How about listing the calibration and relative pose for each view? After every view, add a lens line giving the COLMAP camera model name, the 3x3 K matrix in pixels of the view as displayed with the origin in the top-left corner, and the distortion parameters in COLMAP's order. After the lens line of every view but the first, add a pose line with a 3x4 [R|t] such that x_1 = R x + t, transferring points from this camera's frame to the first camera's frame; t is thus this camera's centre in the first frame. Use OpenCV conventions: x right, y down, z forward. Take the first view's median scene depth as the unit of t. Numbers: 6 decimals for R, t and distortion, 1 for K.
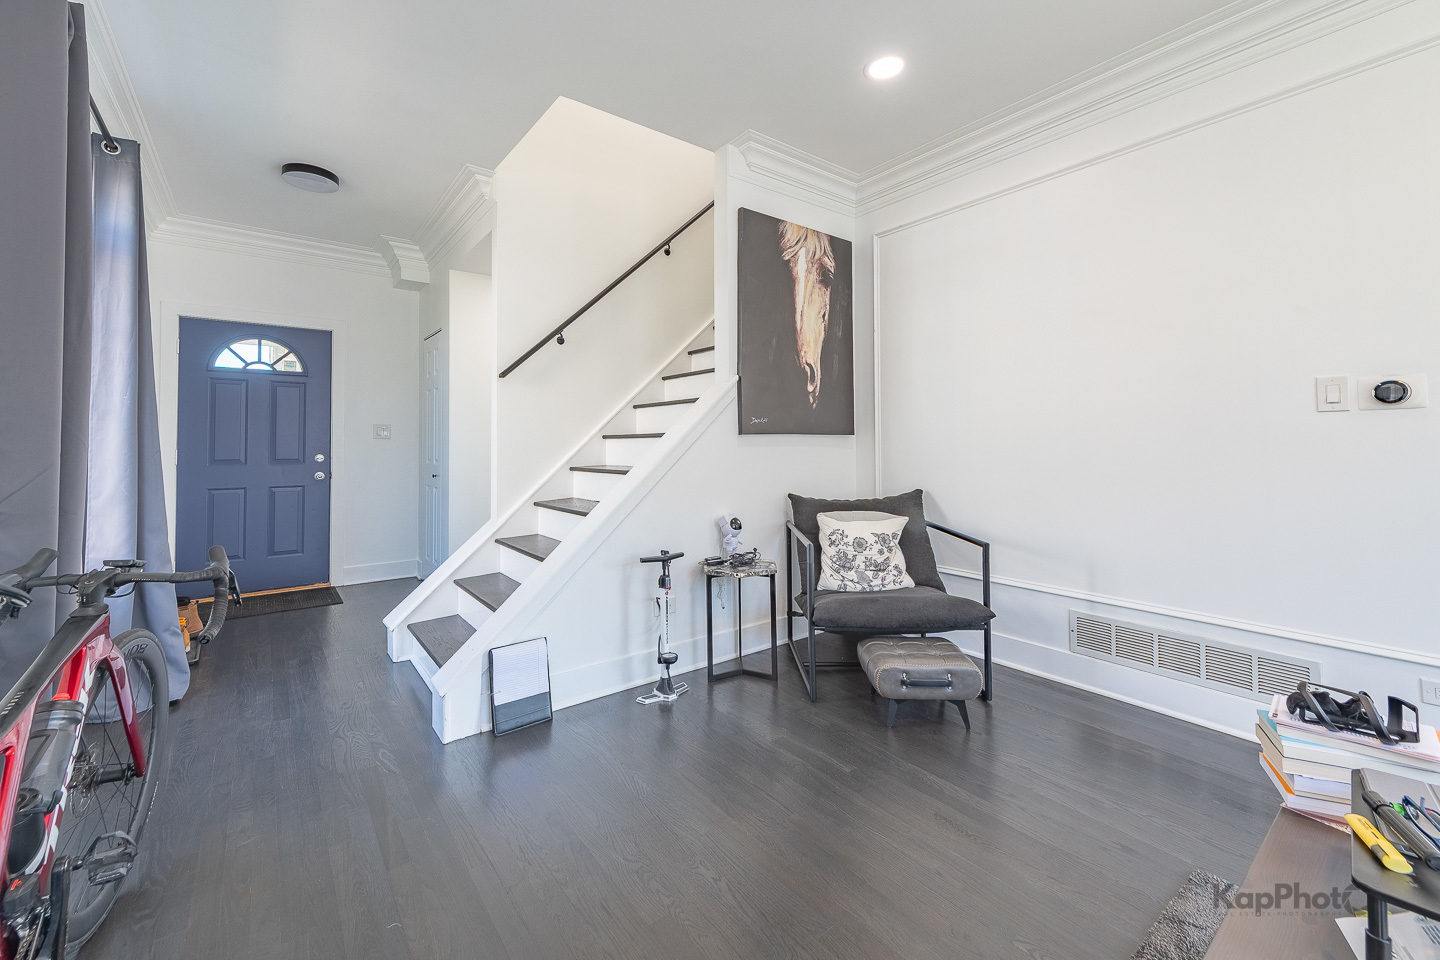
lens RADIAL K [[582.7, 0, 713.5], [0, 582.7, 432.4], [0, 0, 1]] dist [0.021503, -0.000172]
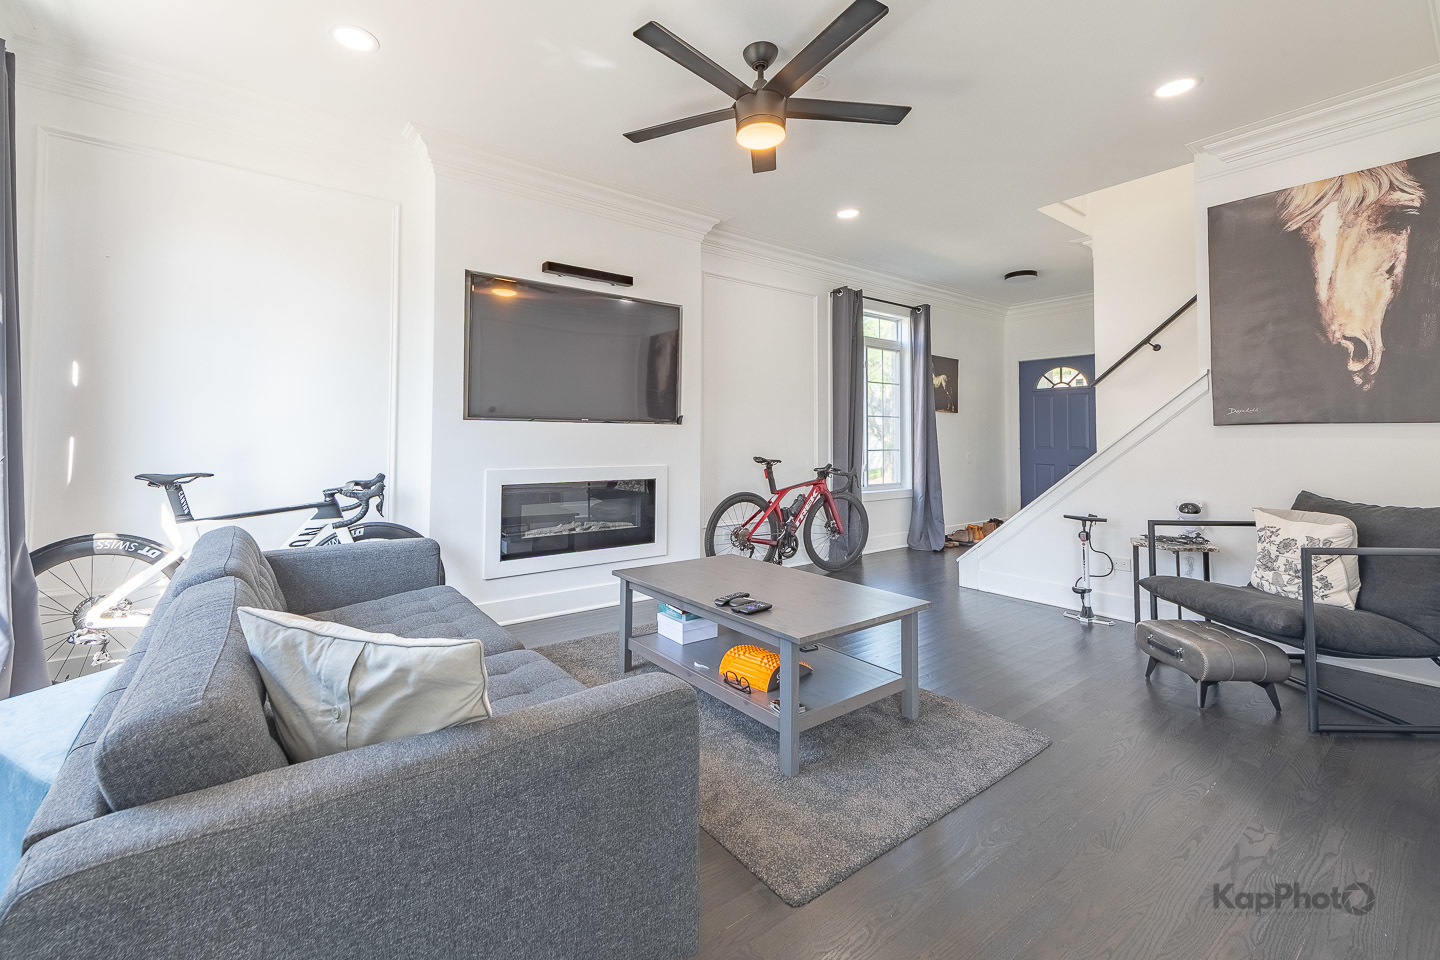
lens RADIAL K [[626.7, 0, 718.1], [0, 626.7, 420.0], [0, 0, 1]] dist [-0.000495, -0.000264]
pose [[0.032291, -0.026259, -0.999134, 1.035383], [0.014745, 0.999559, -0.025794, 0.008292], [0.999370, -0.013899, 0.032664, 0.079682]]
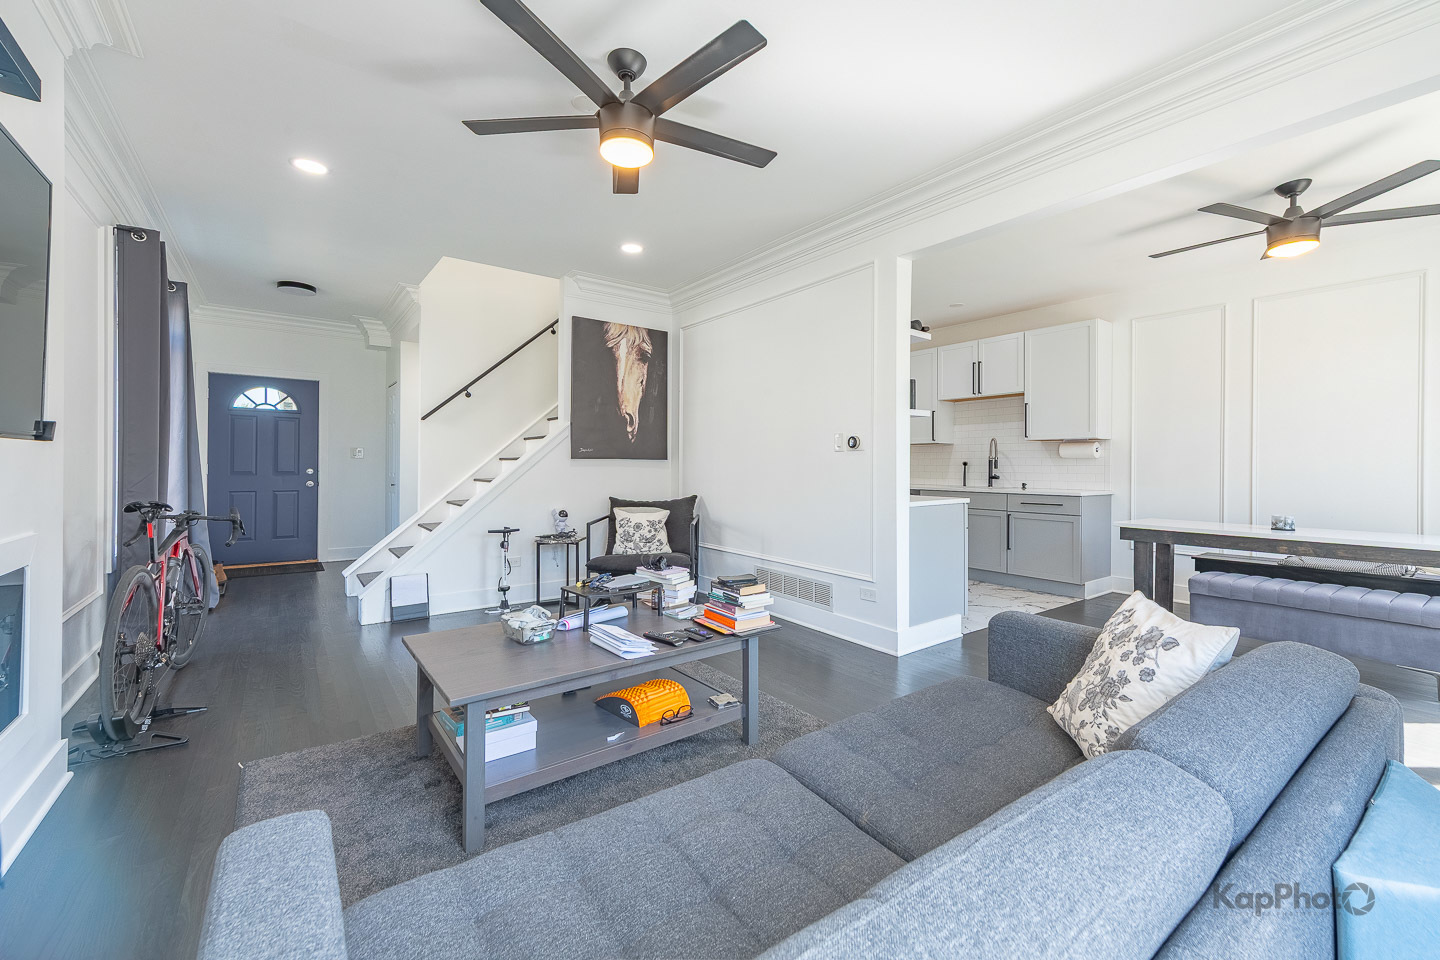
lens RADIAL K [[549.5, 0, 722.6], [0, 549.5, 465.0], [0, 0, 1]] dist [0.030945, 0.000206]
pose [[0.999828, 0.012437, 0.013779, 0.402779], [-0.012679, 0.999764, 0.017643, -0.010553], [-0.013556, -0.017815, 0.999749, -0.473071]]
